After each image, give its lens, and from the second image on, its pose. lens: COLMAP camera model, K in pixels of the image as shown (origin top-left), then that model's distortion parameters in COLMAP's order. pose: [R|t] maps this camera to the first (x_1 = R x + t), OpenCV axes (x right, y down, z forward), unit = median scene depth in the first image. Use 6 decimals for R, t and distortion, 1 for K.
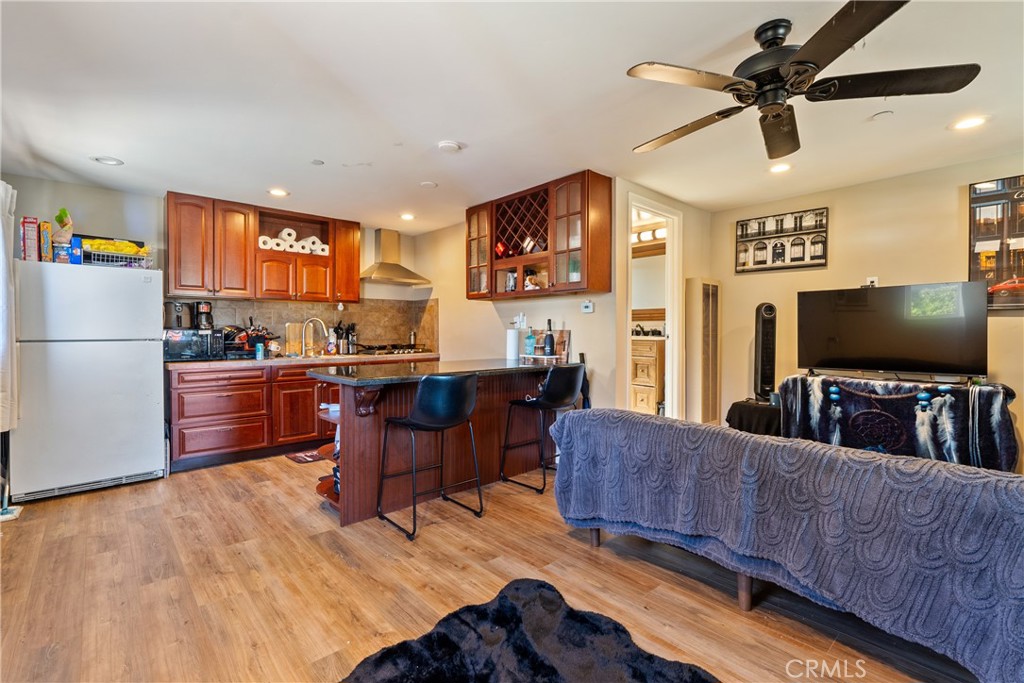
lens RADIAL K [[466.2, 0, 515.0], [0, 466.2, 334.9], [0, 0, 1]] dist [-0.010073, 0.003621]
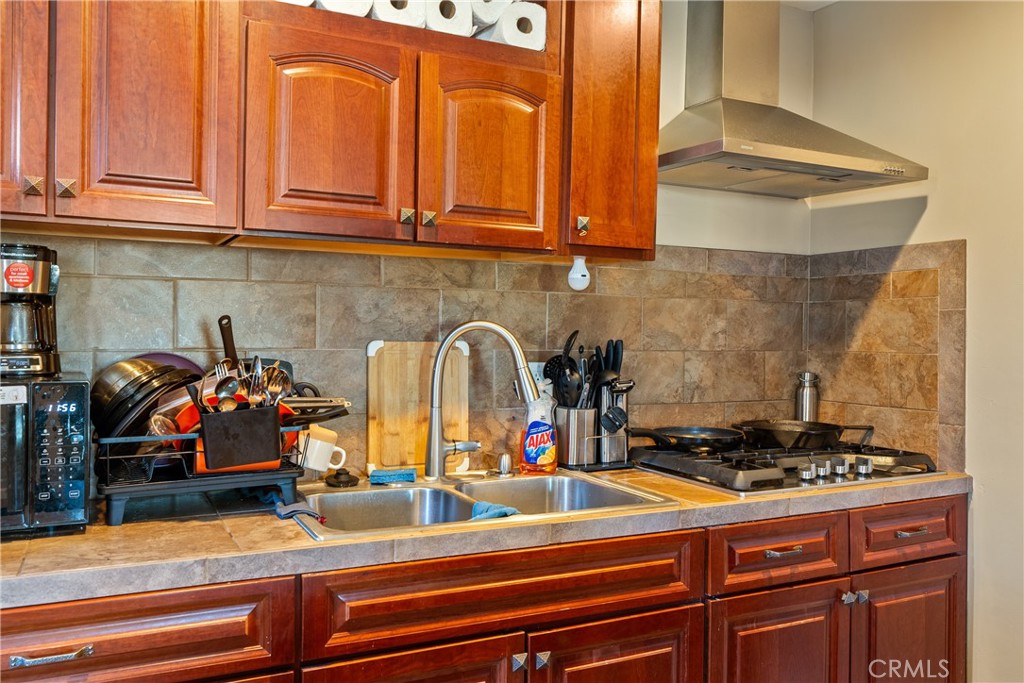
lens RADIAL K [[811.1, 0, 514.7], [0, 811.1, 339.8], [0, 0, 1]] dist [-0.014473, -0.004248]
pose [[0.963113, 0.017104, -0.268552, -0.347113], [-0.016550, 0.999854, 0.004327, -0.033255], [0.268586, 0.000277, 0.963256, 0.695098]]
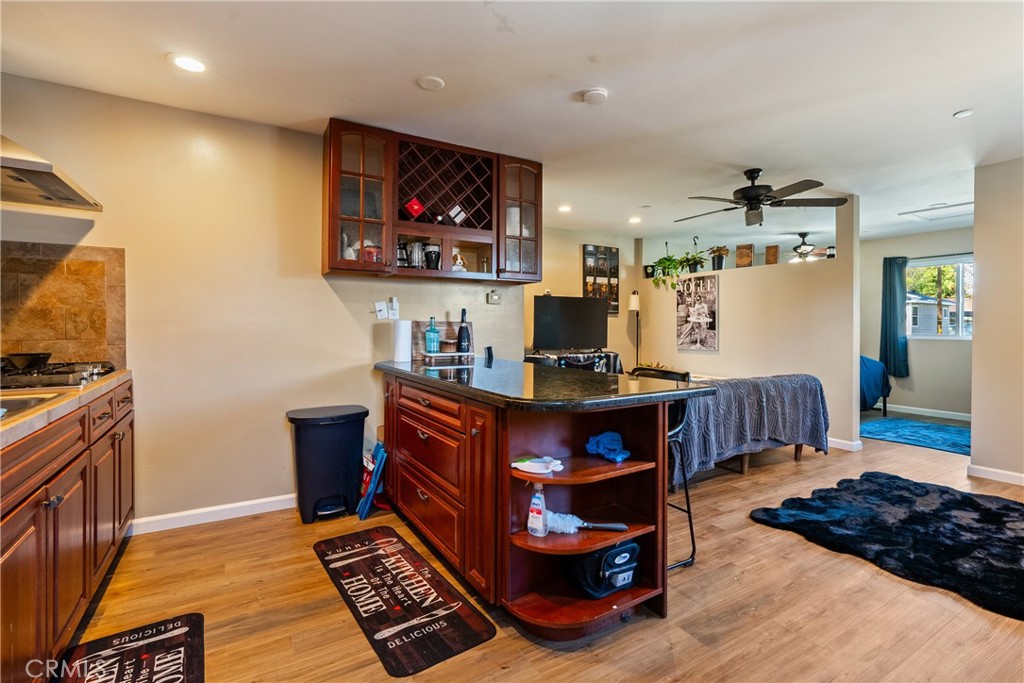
lens RADIAL K [[466.2, 0, 518.8], [0, 466.2, 324.3], [0, 0, 1]] dist [-0.010073, 0.003621]
pose [[0.199379, 0.001392, 0.979922, -0.673596], [0.003637, 0.999991, -0.002161, -0.003194], [-0.979916, 0.003995, 0.199372, 0.676925]]
